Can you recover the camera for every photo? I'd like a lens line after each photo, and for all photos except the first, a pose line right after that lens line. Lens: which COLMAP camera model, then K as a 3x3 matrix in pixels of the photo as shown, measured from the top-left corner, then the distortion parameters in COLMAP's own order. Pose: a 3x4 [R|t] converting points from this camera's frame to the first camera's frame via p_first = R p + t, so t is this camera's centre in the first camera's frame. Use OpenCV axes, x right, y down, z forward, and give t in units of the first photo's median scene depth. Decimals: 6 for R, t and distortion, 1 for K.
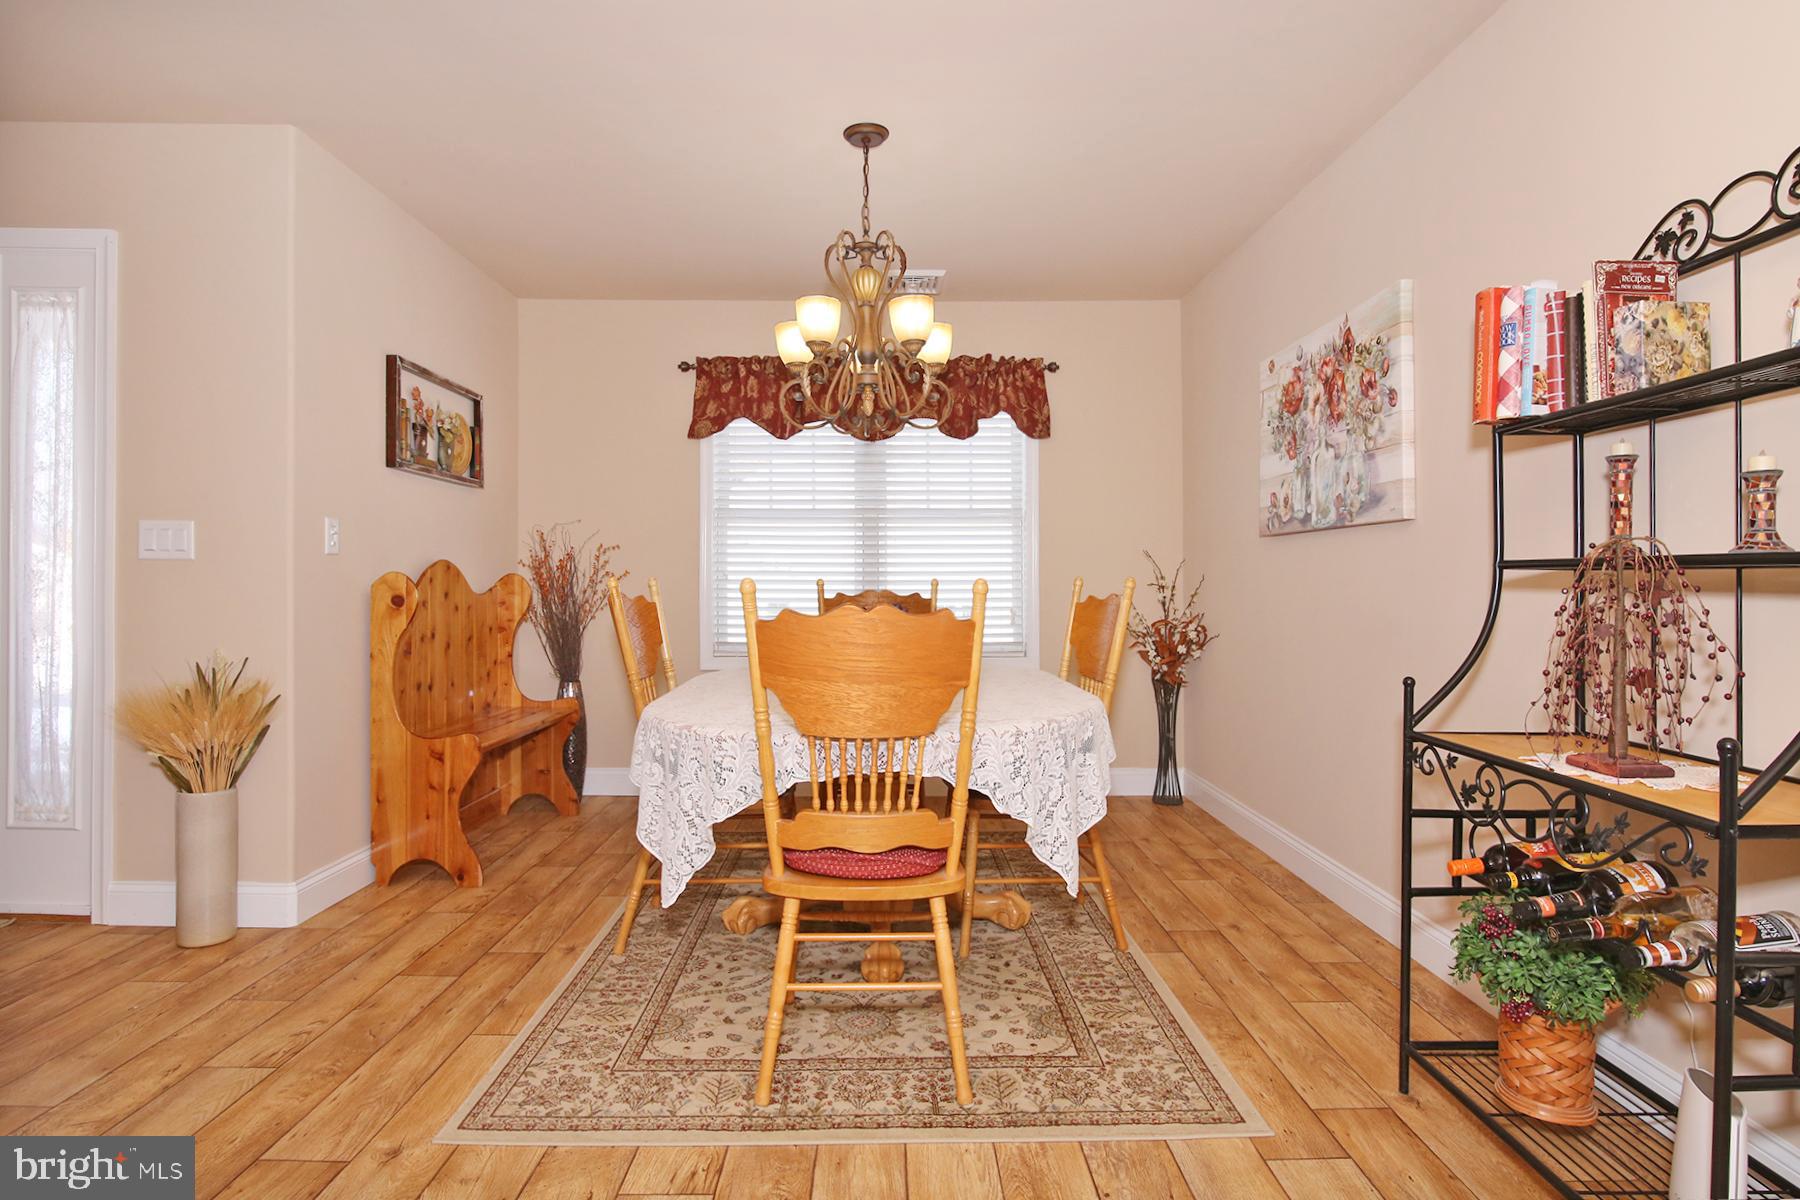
lens RADIAL K [[917.2, 0, 894.8], [0, 917.2, 603.5], [0, 0, 1]] dist [-0.014898, -0.000069]
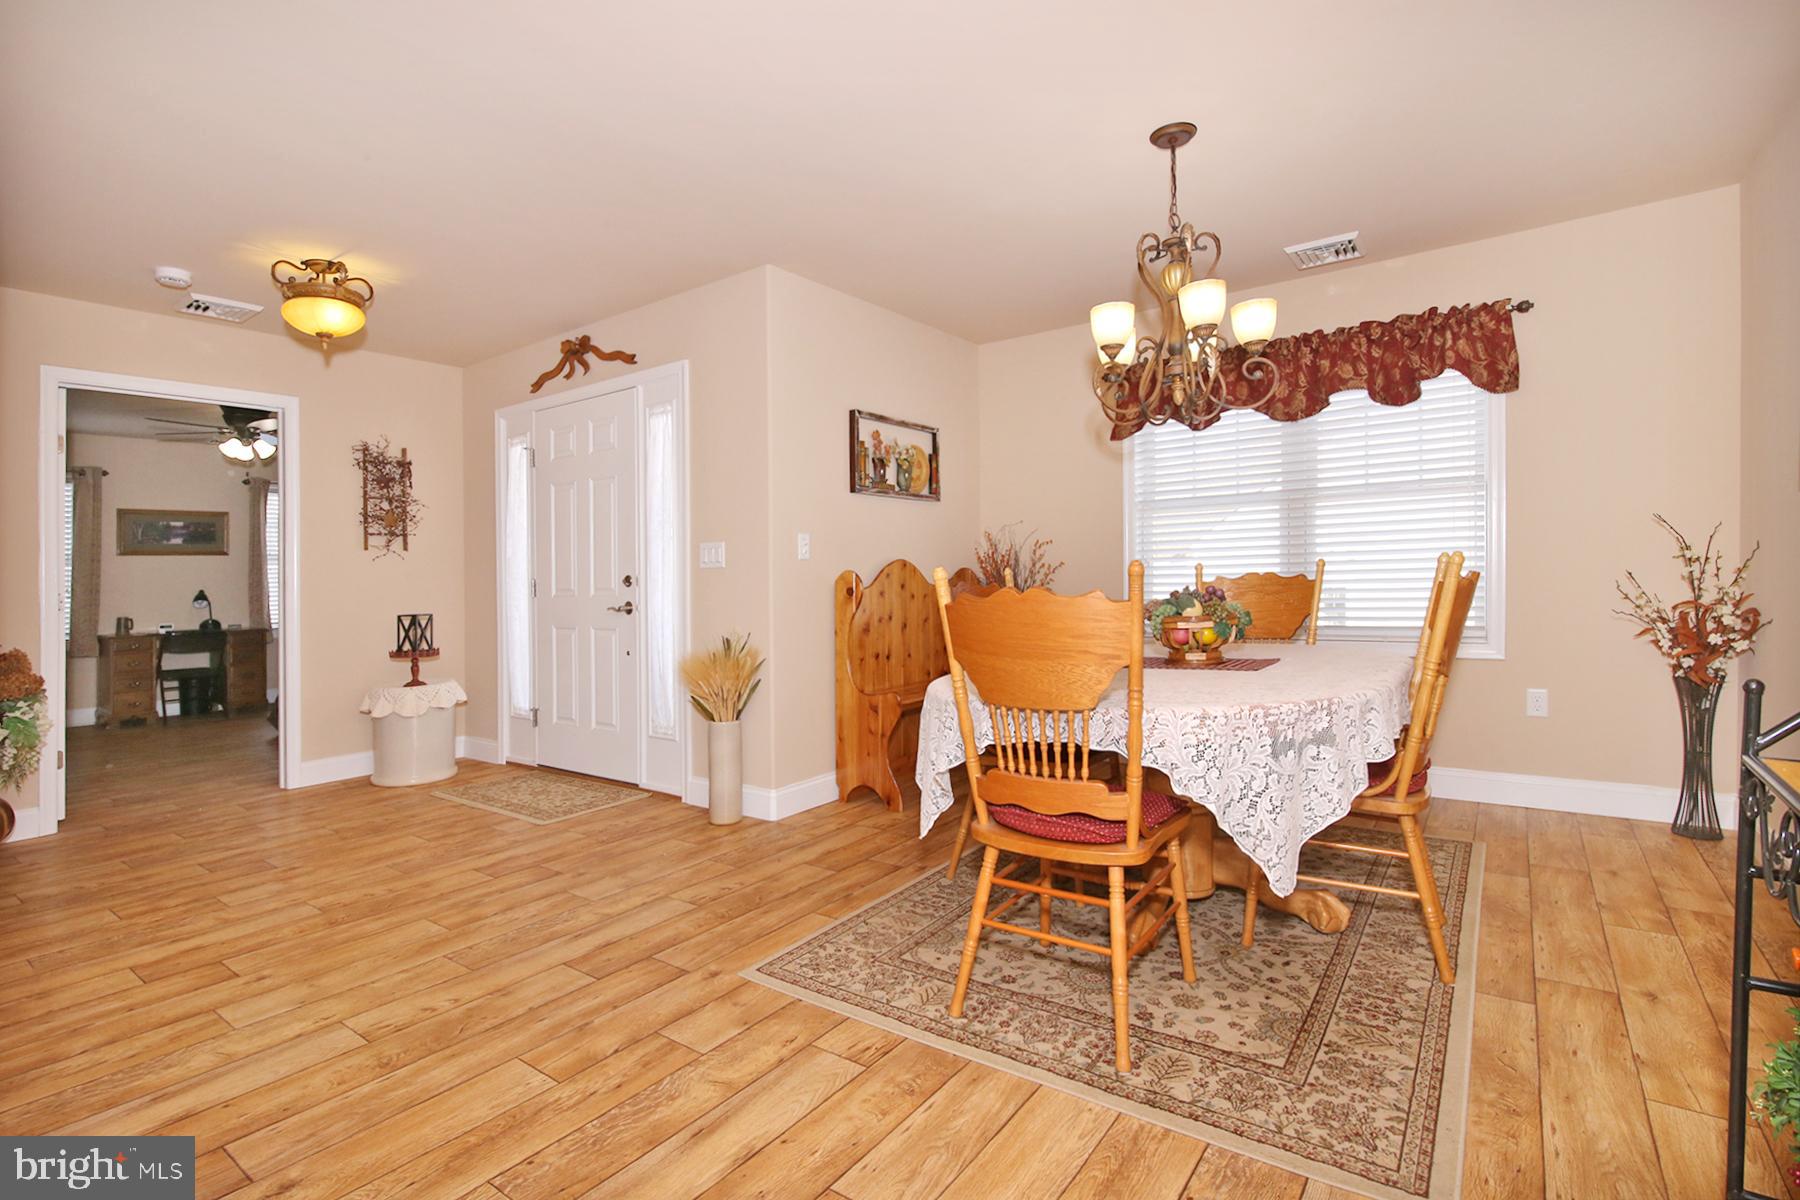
lens RADIAL K [[834.0, 0, 922.2], [0, 834.0, 590.1], [0, 0, 1]] dist [0.000486, -0.000153]
pose [[0.813238, -0.017016, -0.581682, 0.300113], [0.016424, 0.999845, -0.006287, 0.005011], [0.581699, -0.004440, 0.813392, 0.070069]]
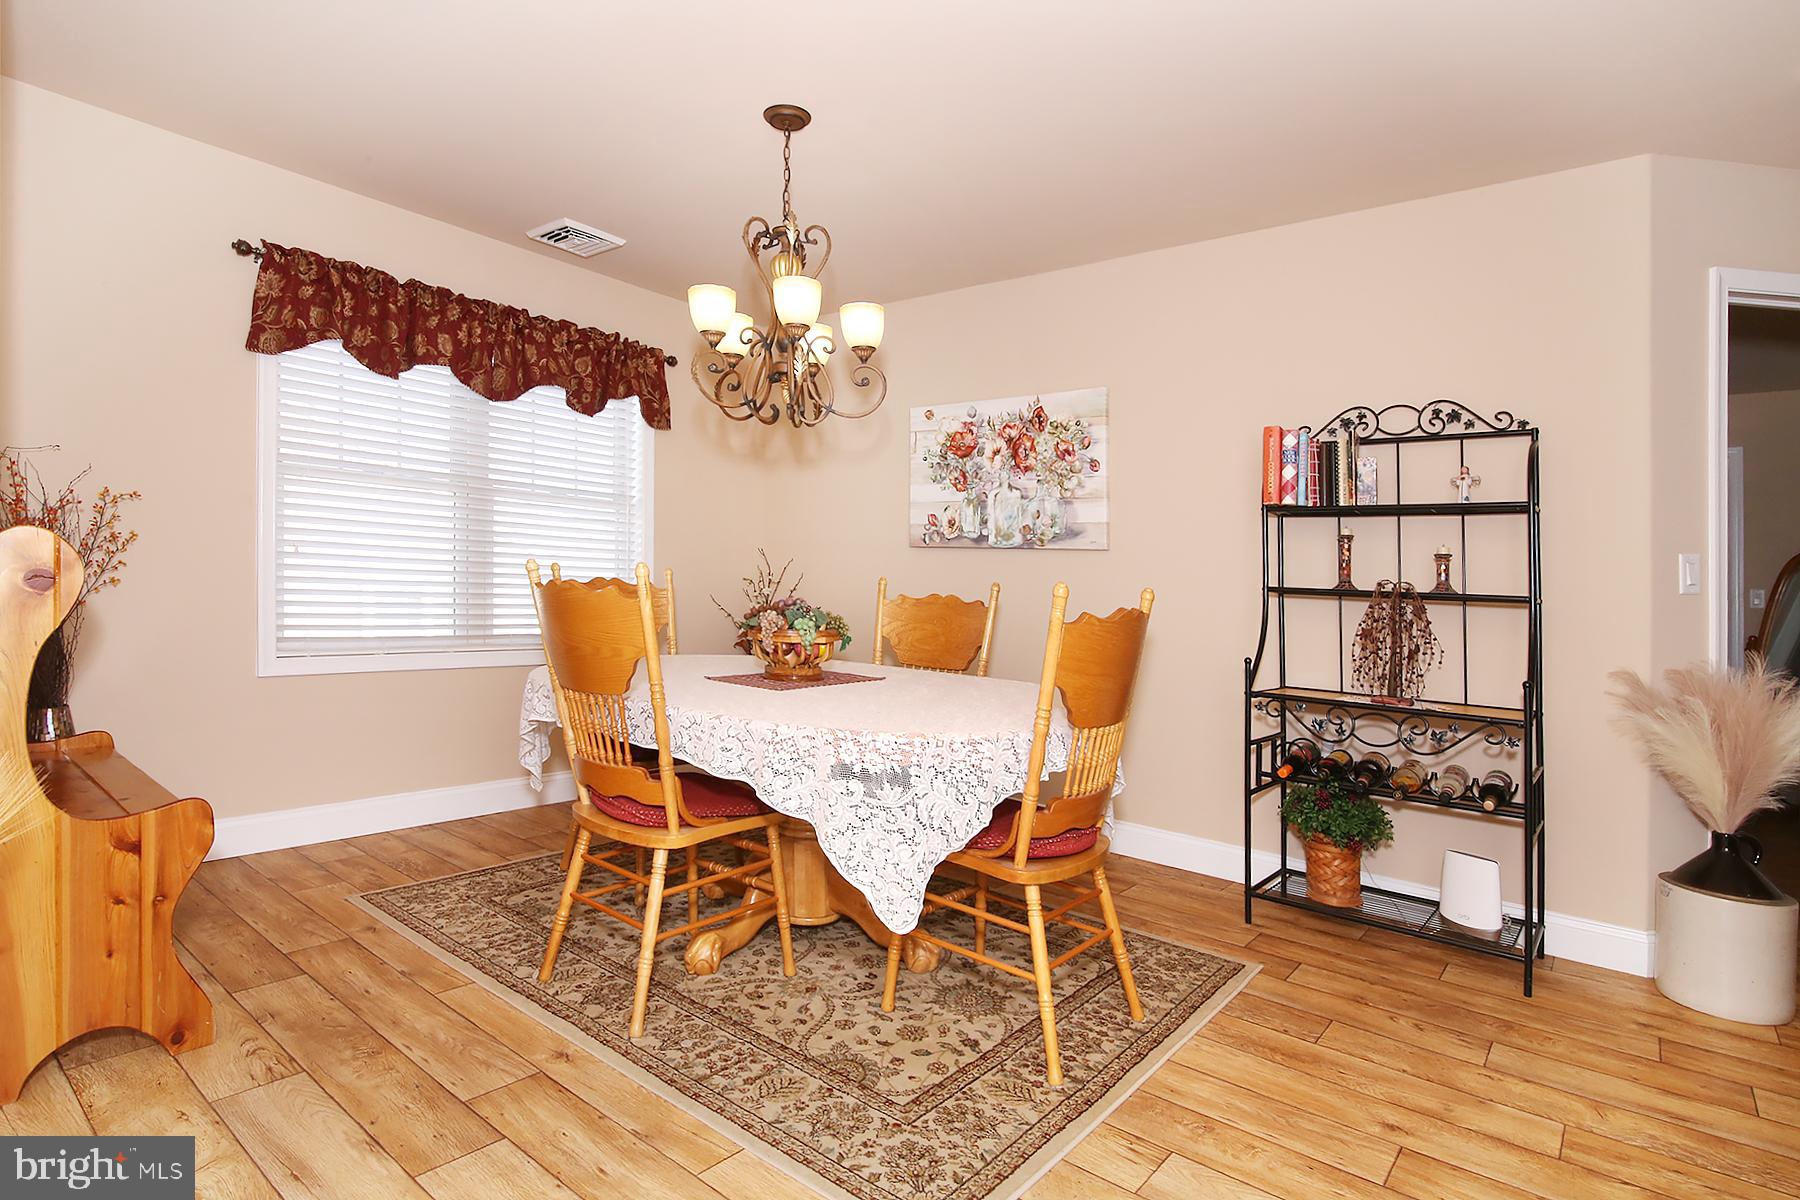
lens RADIAL K [[886.2, 0, 894.2], [0, 886.2, 557.9], [0, 0, 1]] dist [-0.010271, -0.000555]
pose [[0.661578, 0.054839, 0.747869, -0.703990], [-0.030827, 0.998468, -0.045944, -0.004144], [-0.749243, 0.007341, 0.662255, 0.303036]]
